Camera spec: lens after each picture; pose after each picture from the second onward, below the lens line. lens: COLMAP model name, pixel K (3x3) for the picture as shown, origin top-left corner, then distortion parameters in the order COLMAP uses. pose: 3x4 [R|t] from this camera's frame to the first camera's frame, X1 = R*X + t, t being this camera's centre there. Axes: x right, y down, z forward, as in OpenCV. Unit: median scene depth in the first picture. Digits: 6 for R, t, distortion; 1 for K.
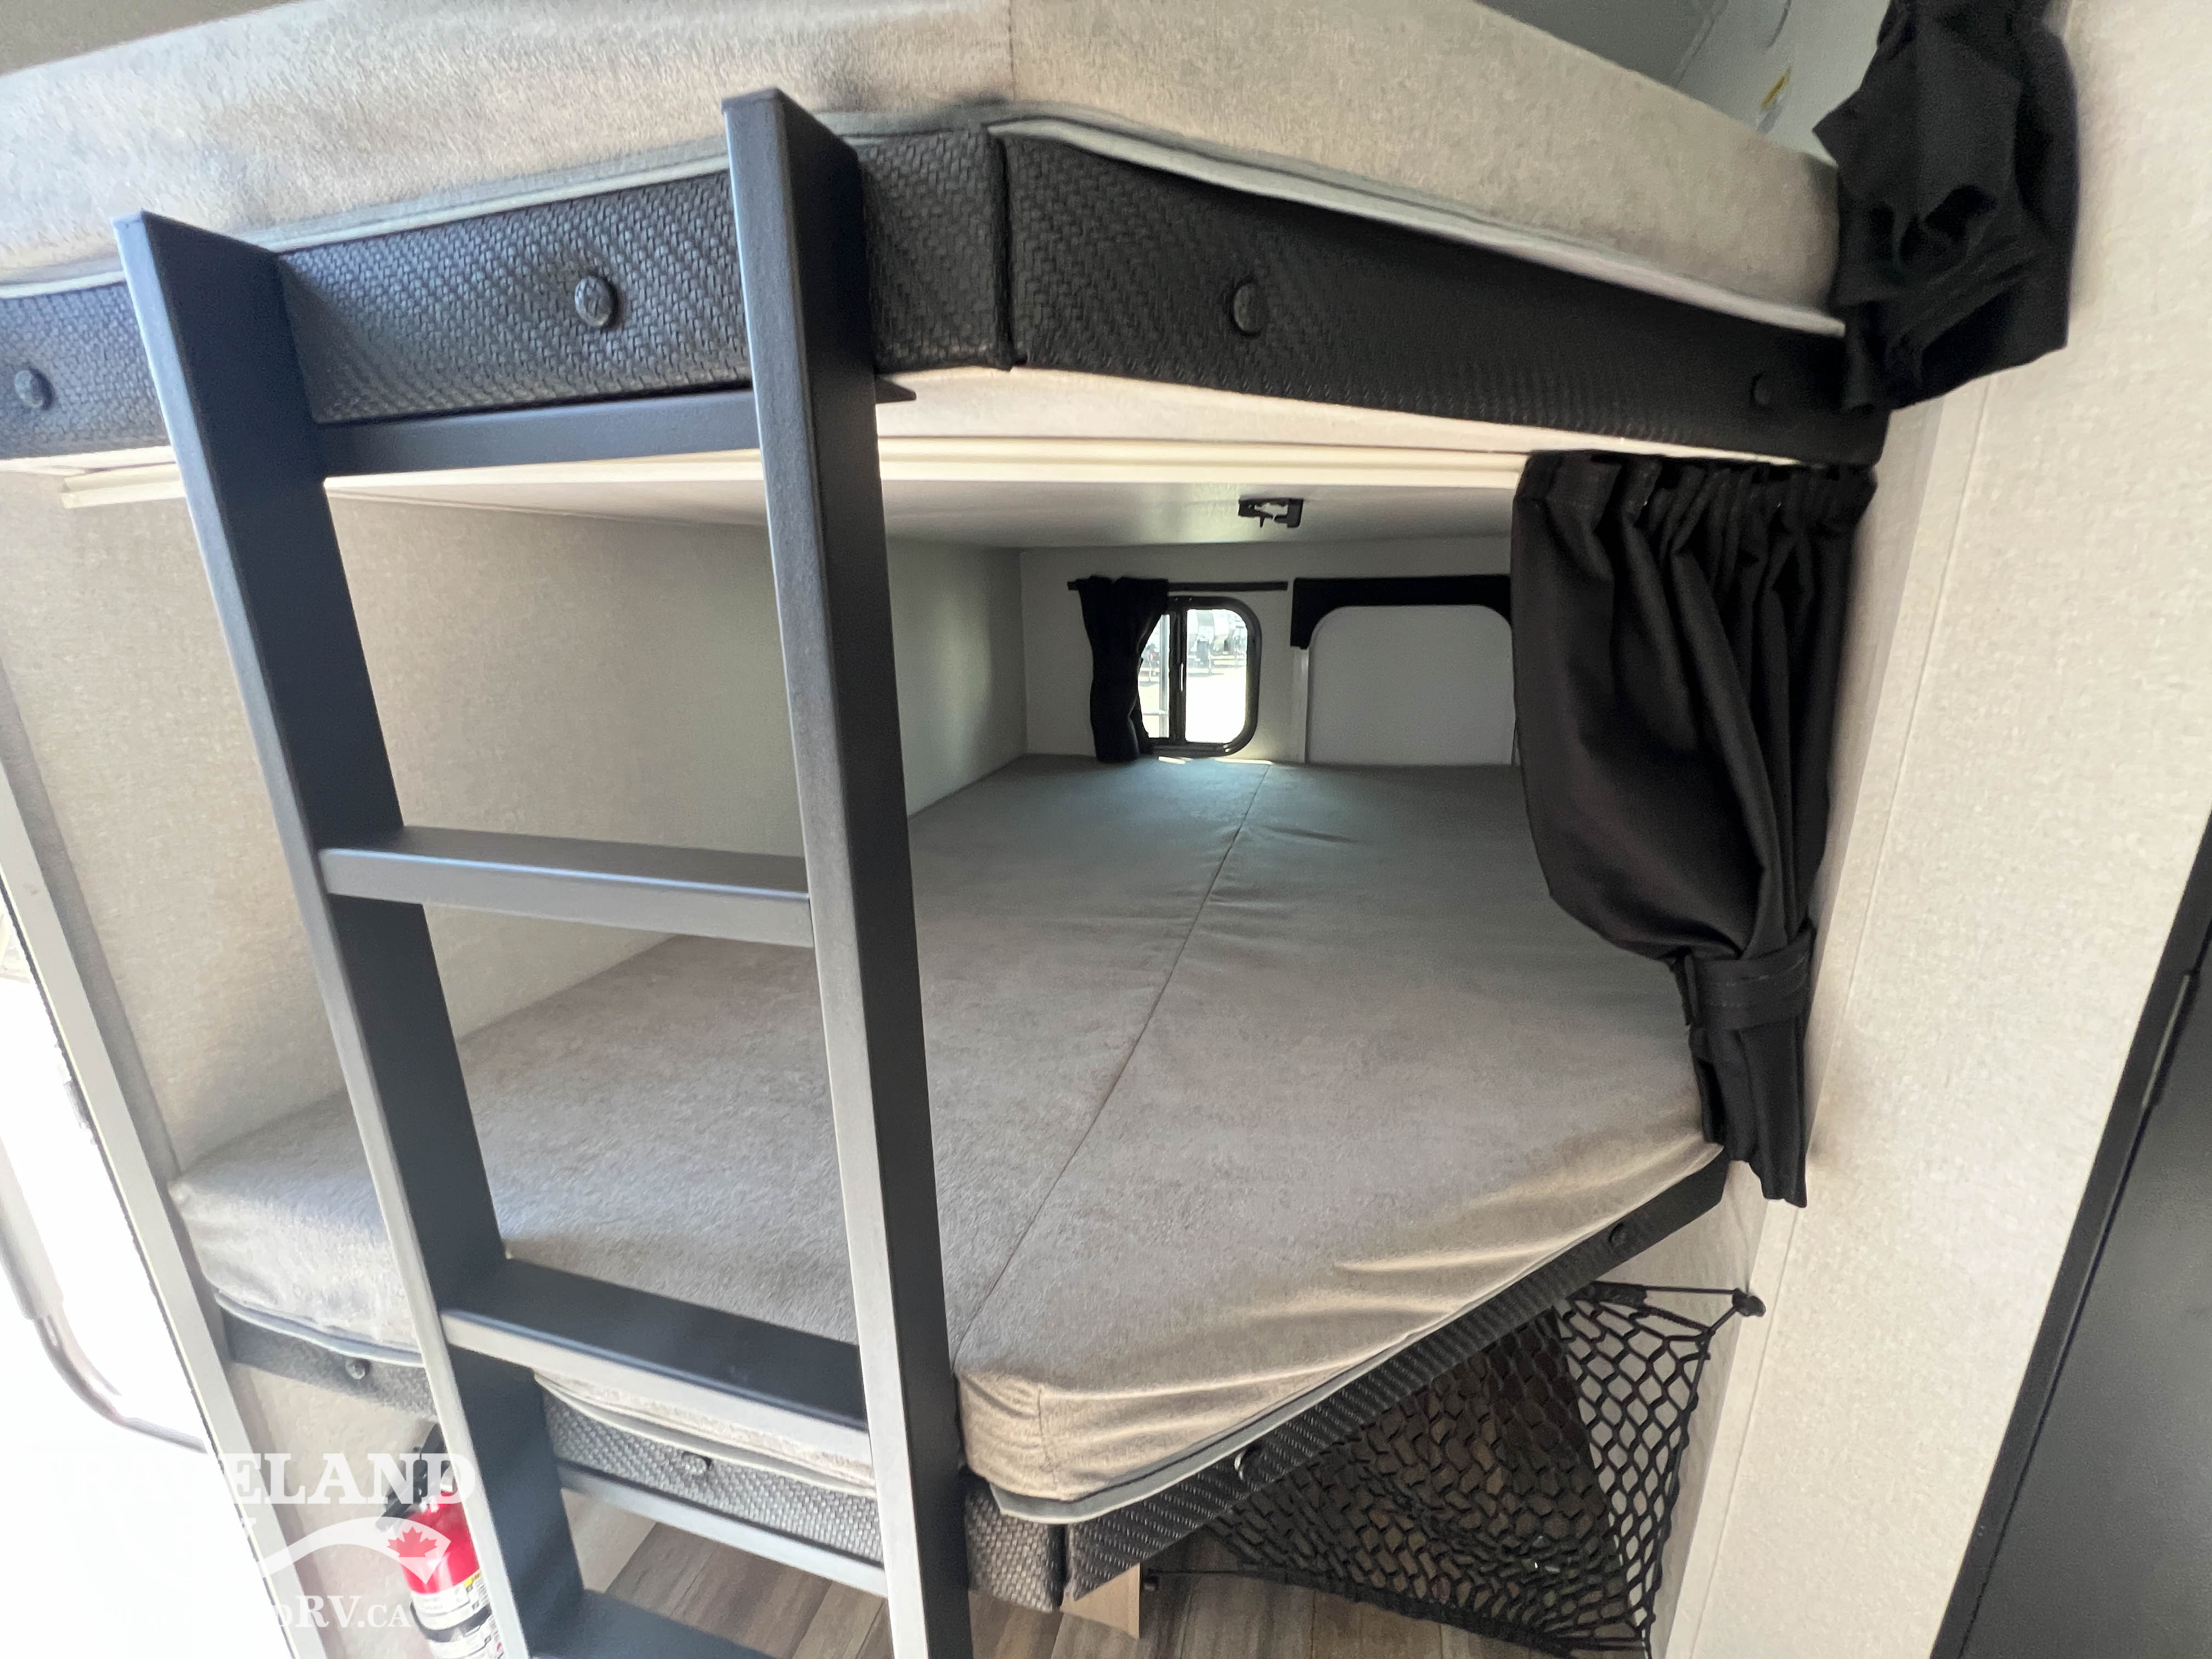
lens RADIAL K [[882.6, 0, 1106.8], [0, 882.6, 826.0], [0, 0, 1]] dist [-0.000490, -0.000806]
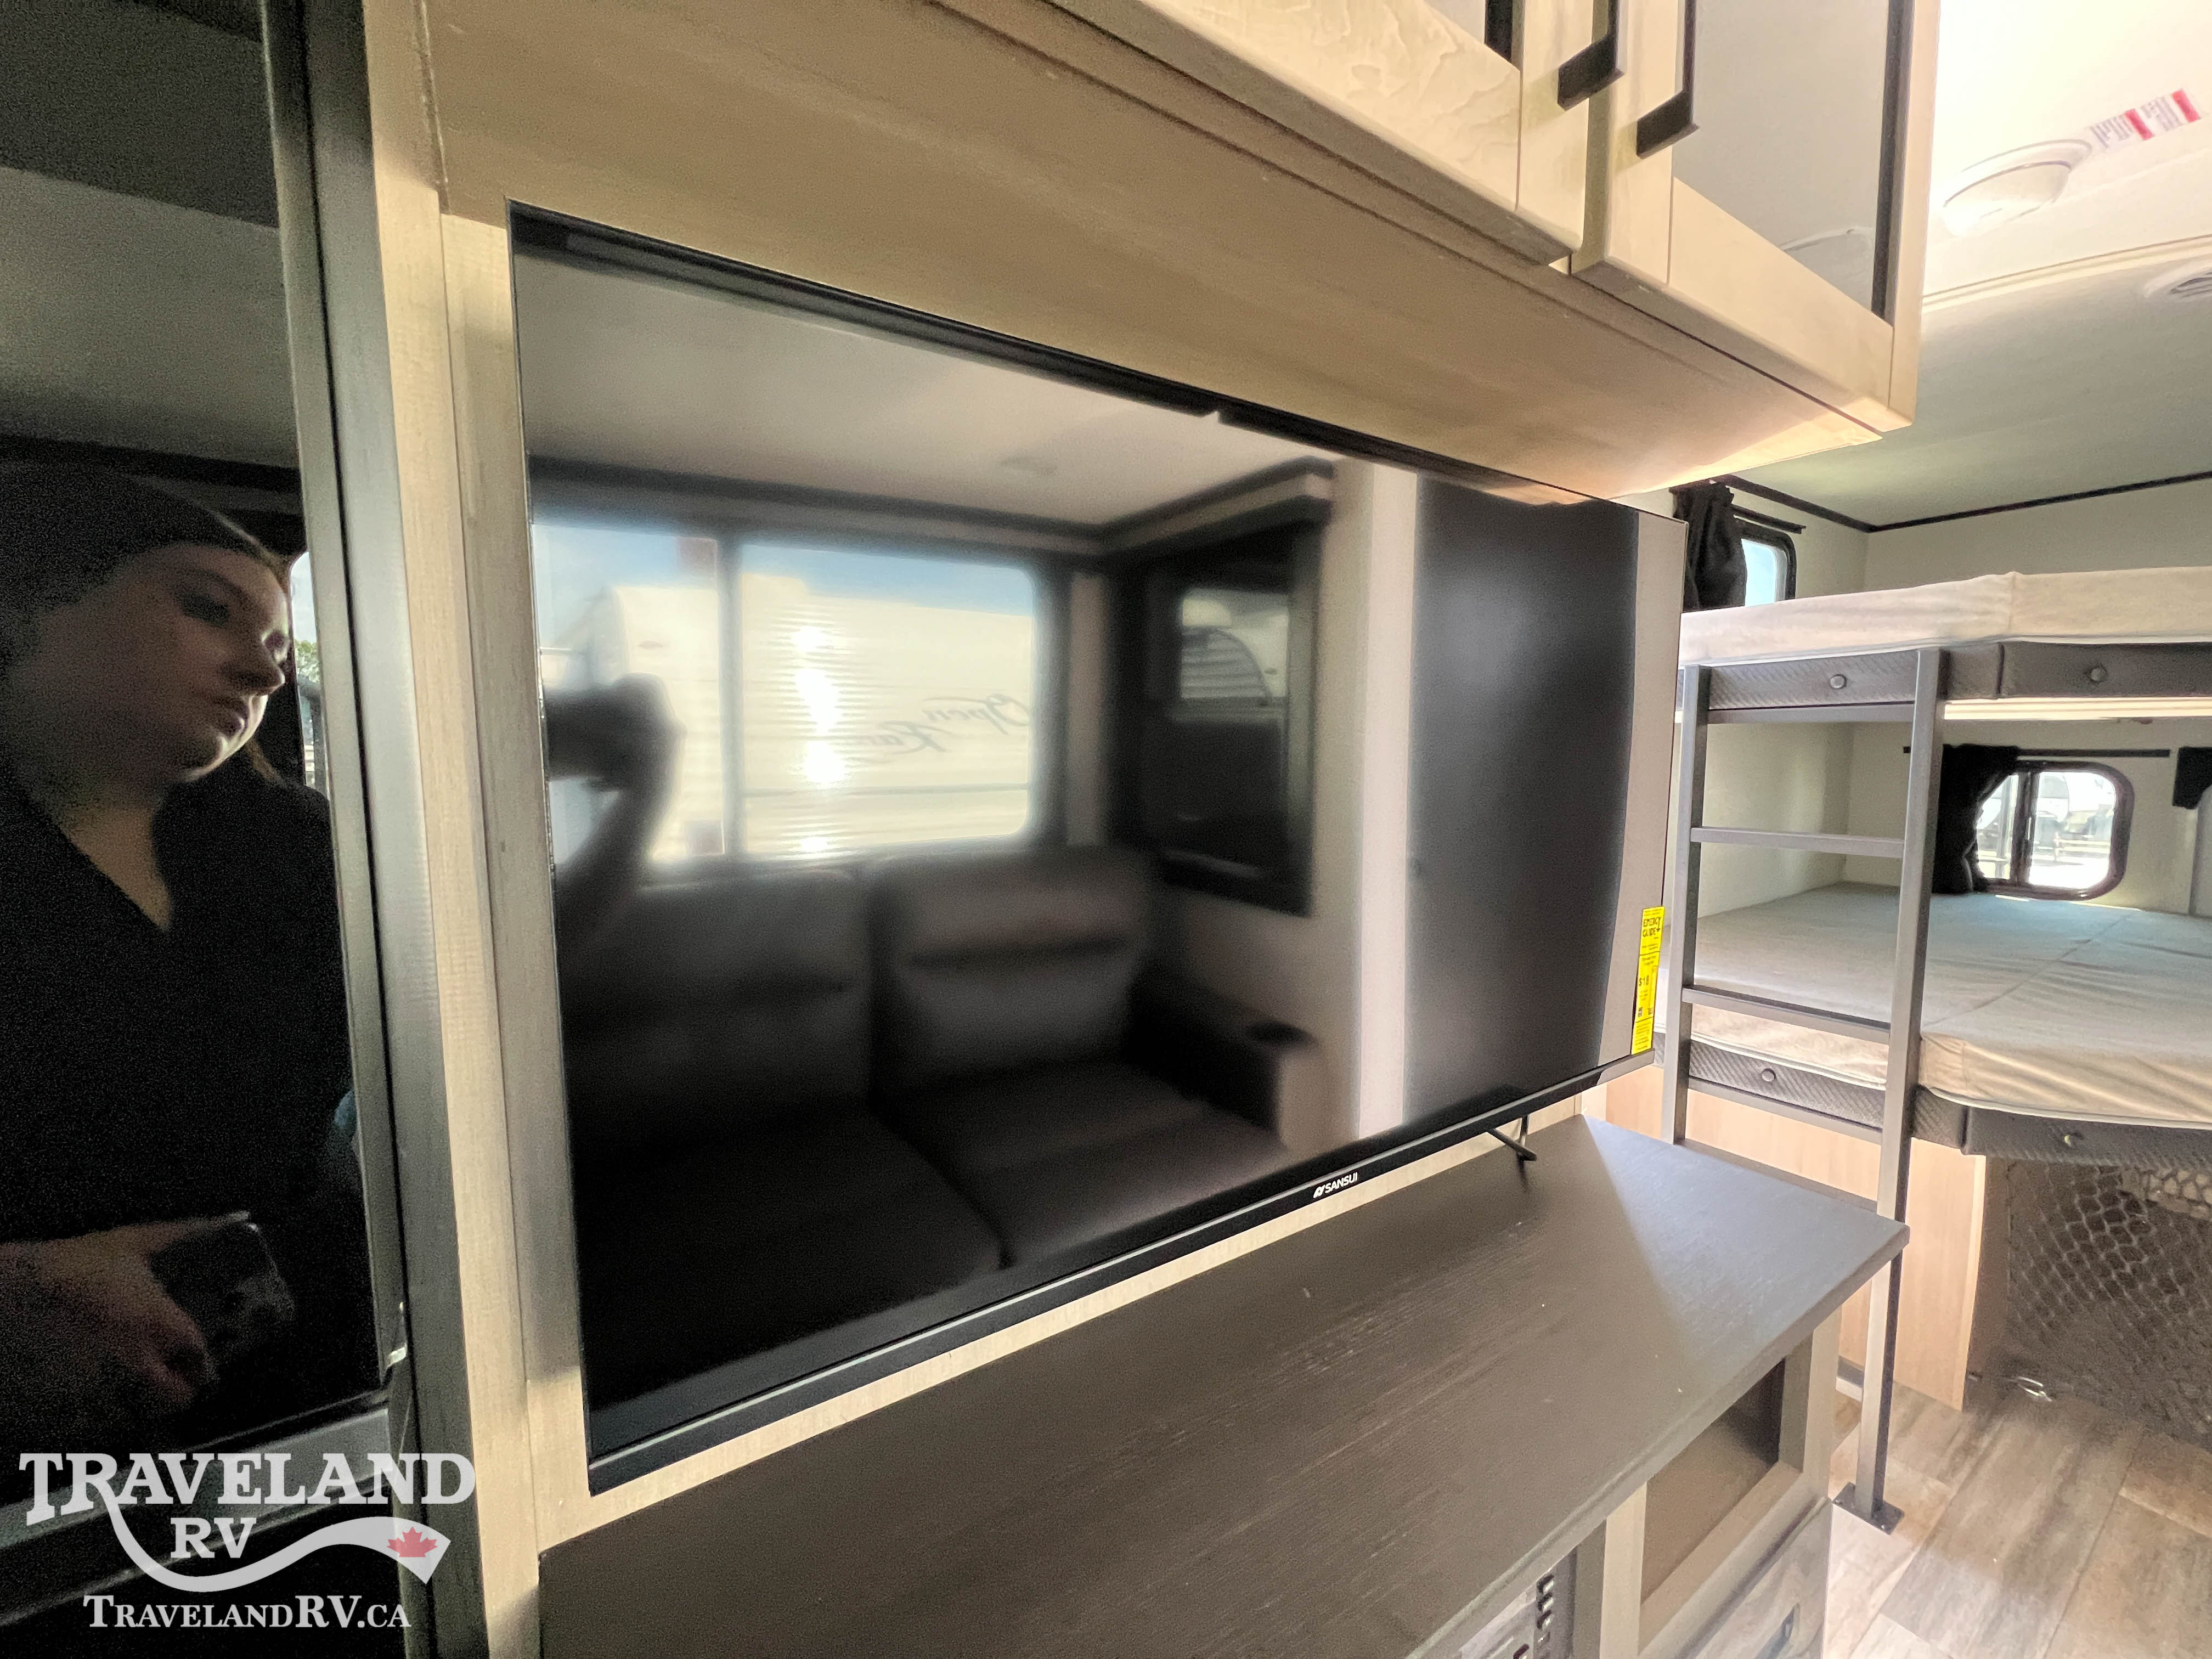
lens RADIAL K [[894.2, 0, 1097.1], [0, 894.2, 826.7], [0, 0, 1]] dist [-0.002237, 0.000303]
pose [[0.756706, 0.071203, -0.649866, -0.201951], [-0.180085, 0.978296, -0.102504, 0.428750], [0.628463, 0.194597, 0.753105, -1.642245]]
